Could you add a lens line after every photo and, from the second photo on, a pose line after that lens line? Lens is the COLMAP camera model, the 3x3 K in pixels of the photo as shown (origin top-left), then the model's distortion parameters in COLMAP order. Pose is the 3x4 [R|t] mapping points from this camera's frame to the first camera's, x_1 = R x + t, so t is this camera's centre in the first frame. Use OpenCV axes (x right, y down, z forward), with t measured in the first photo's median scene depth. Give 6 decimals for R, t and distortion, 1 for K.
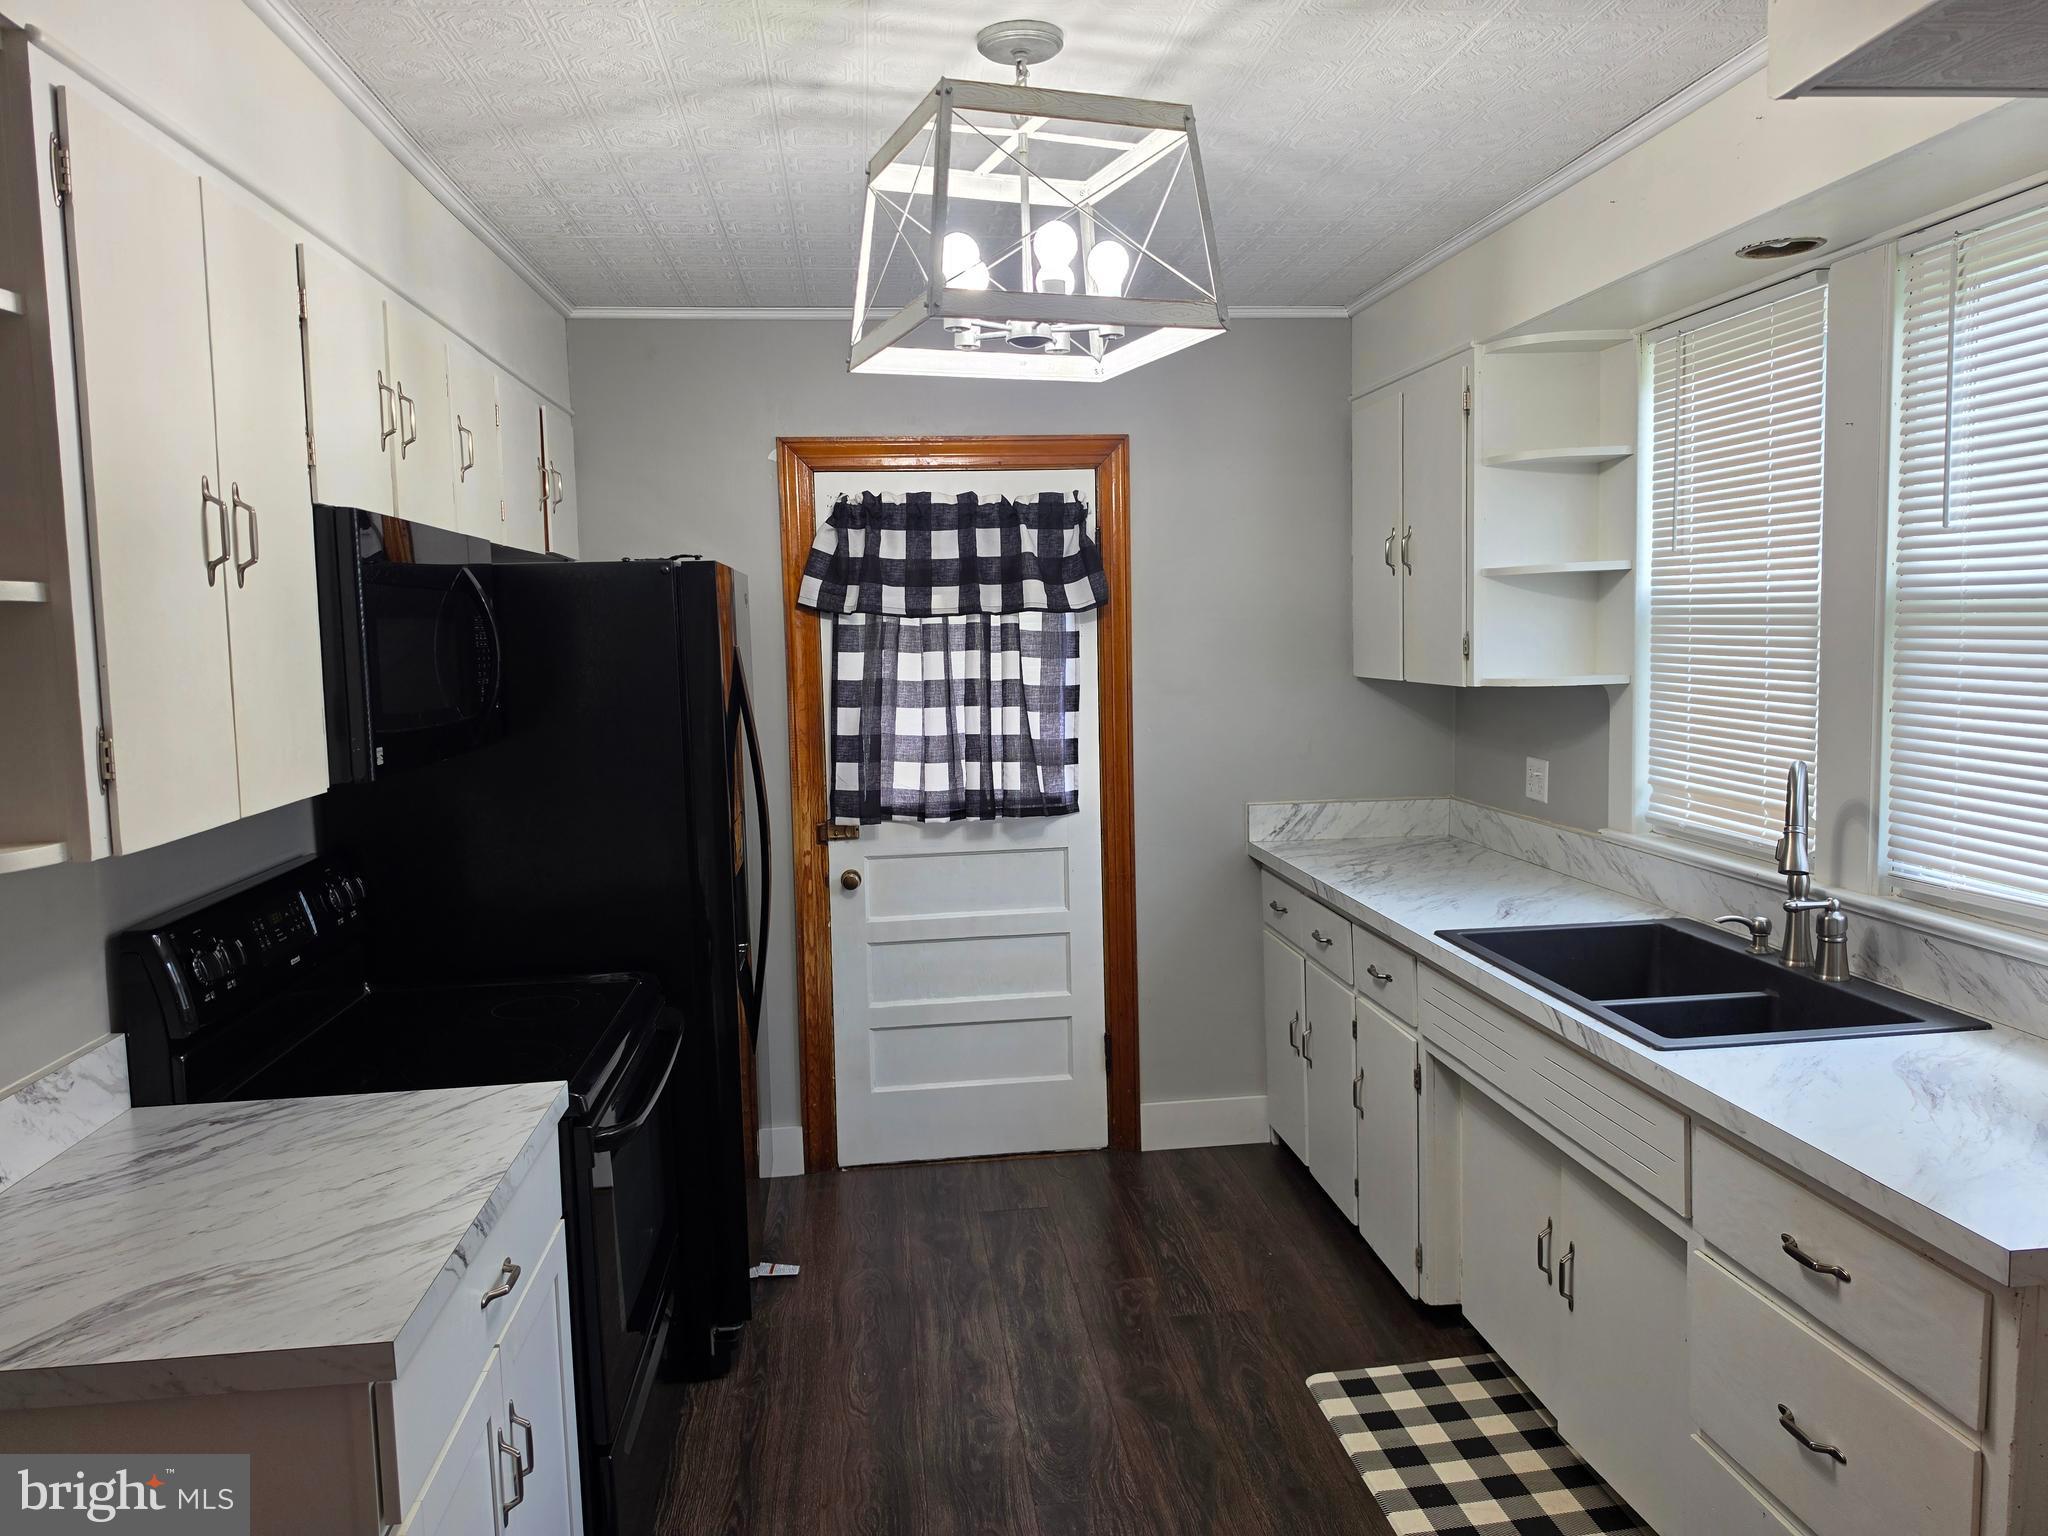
lens RADIAL K [[1441.2, 0, 1022.5], [0, 1441.2, 756.0], [0, 0, 1]] dist [0.148780, -0.238336]
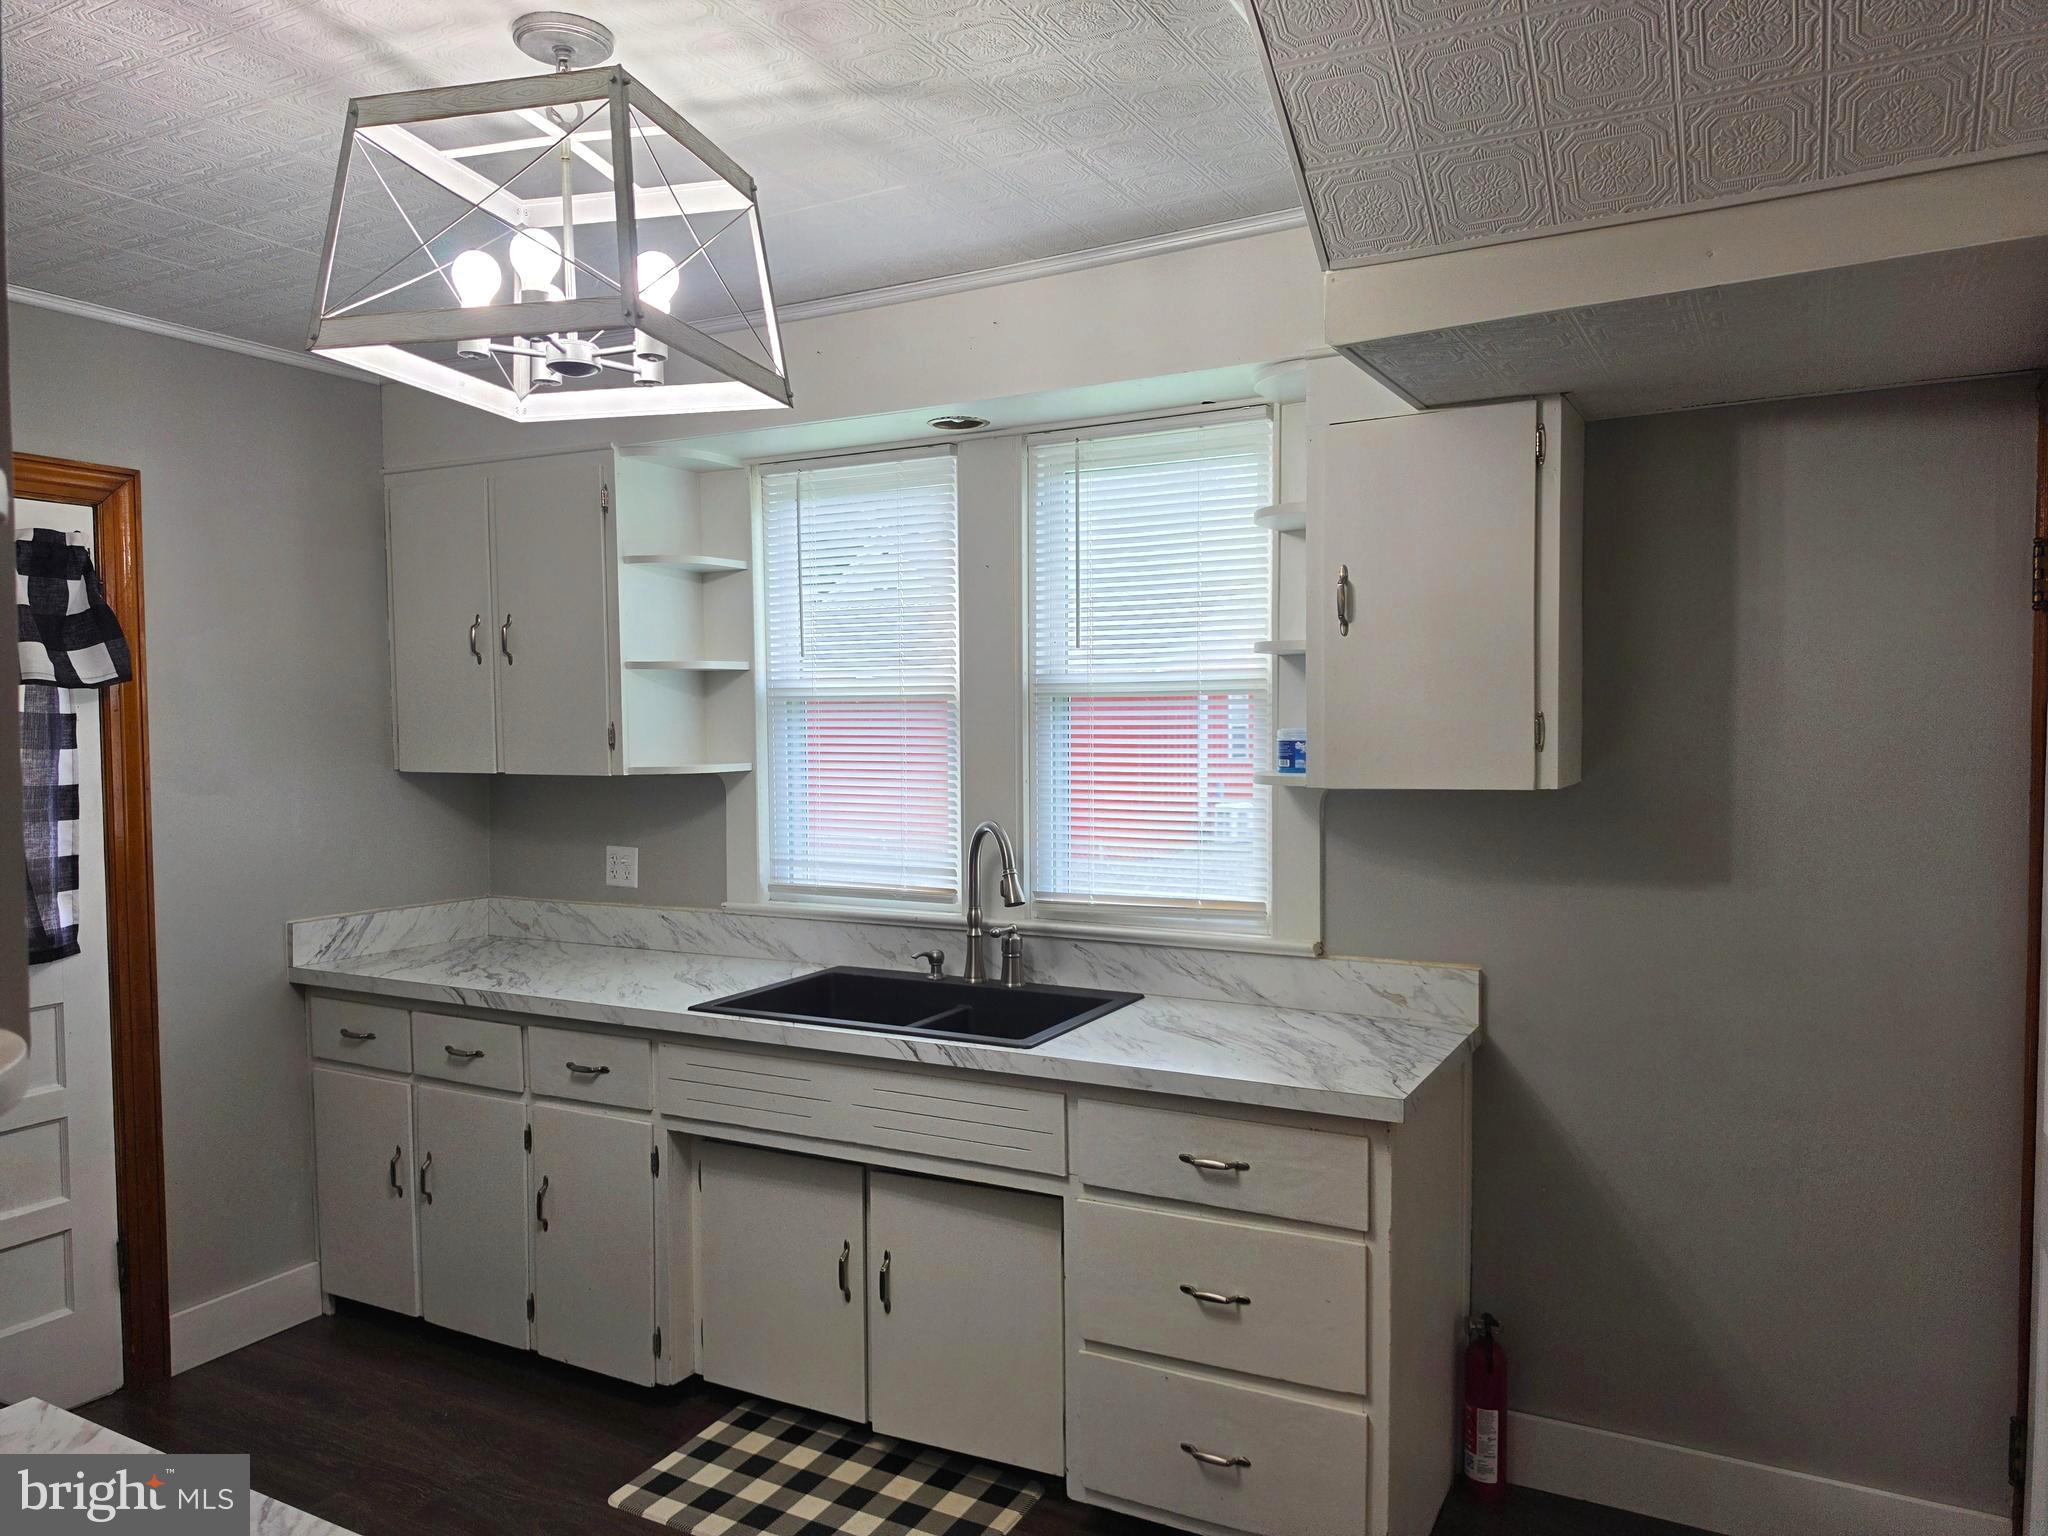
lens RADIAL K [[1431.3, 0, 1024.0], [0, 1431.3, 768.0], [0, 0, 1]] dist [0.041566, -0.066340]
pose [[0.562606, -0.004067, 0.826715, -0.312456], [0.068501, 0.996779, -0.041714, 0.007943], [-0.823882, 0.080100, 0.561072, 0.168837]]
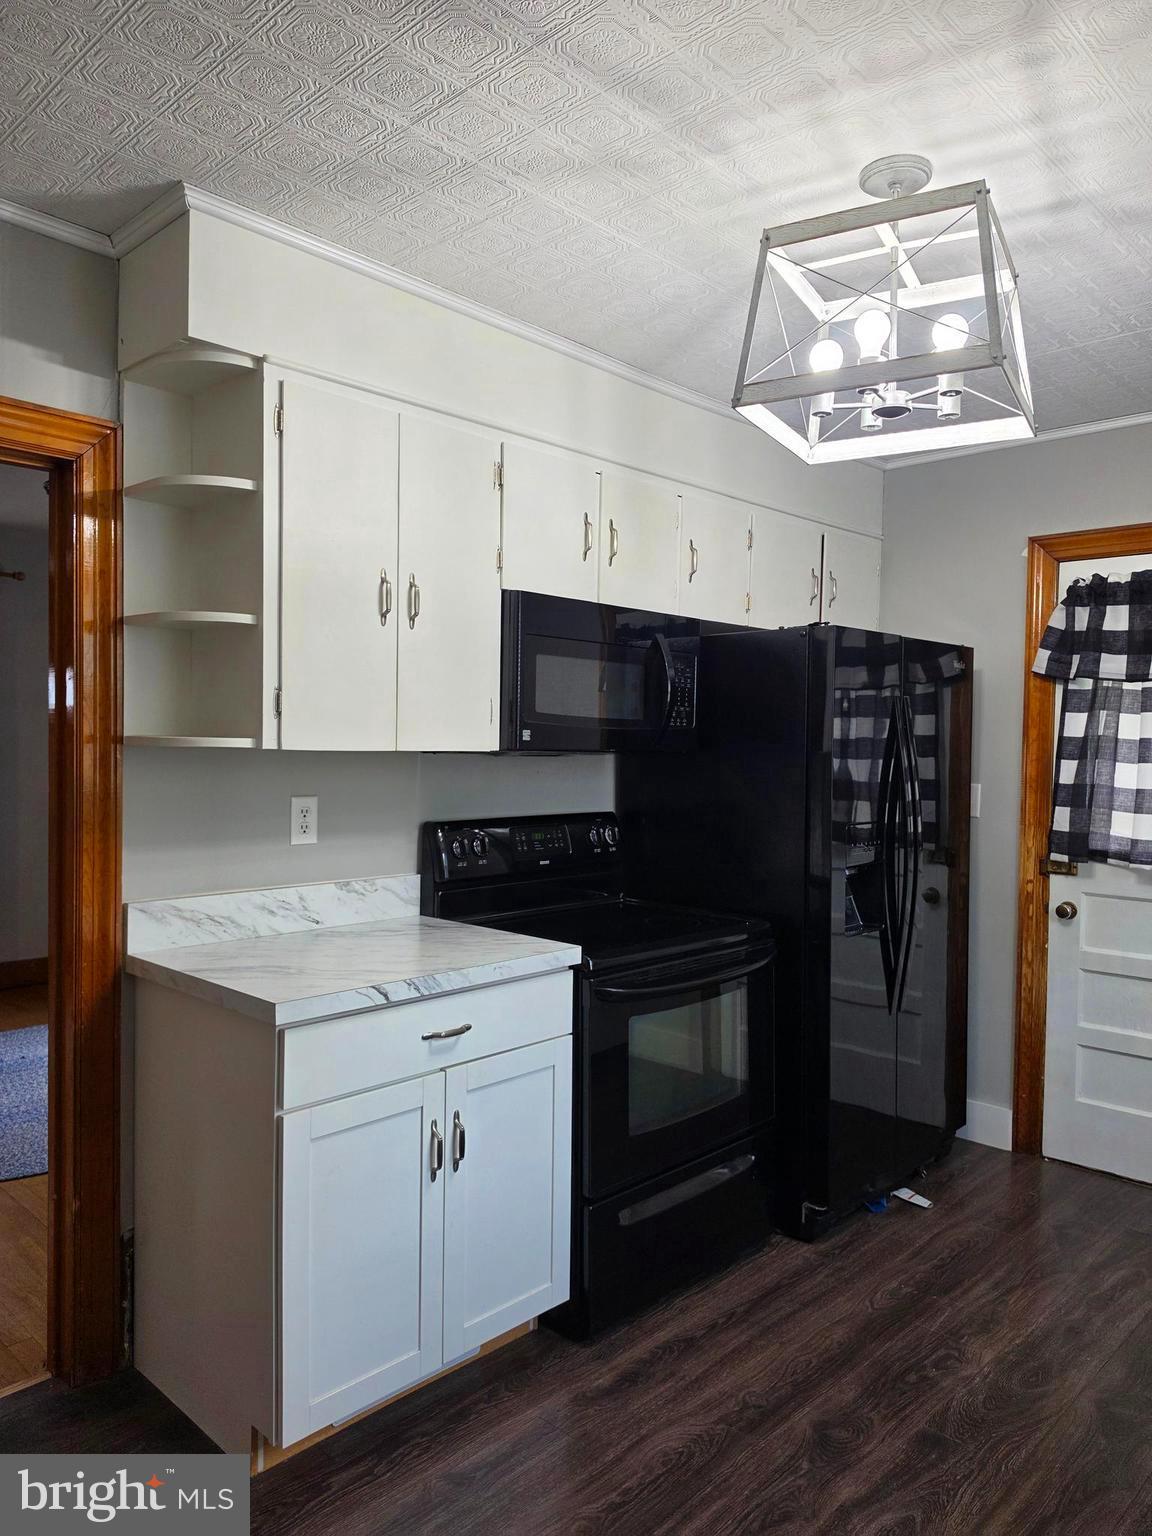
lens RADIAL K [[1076.5, 0, 565.9], [0, 1076.5, 771.2], [0, 0, 1]] dist [0.108392, -0.136268]
pose [[0.634021, 0.057056, -0.771208, 0.306888], [-0.104252, 0.994477, -0.012133, 0.028763], [0.766257, 0.088093, 0.636467, 0.132260]]
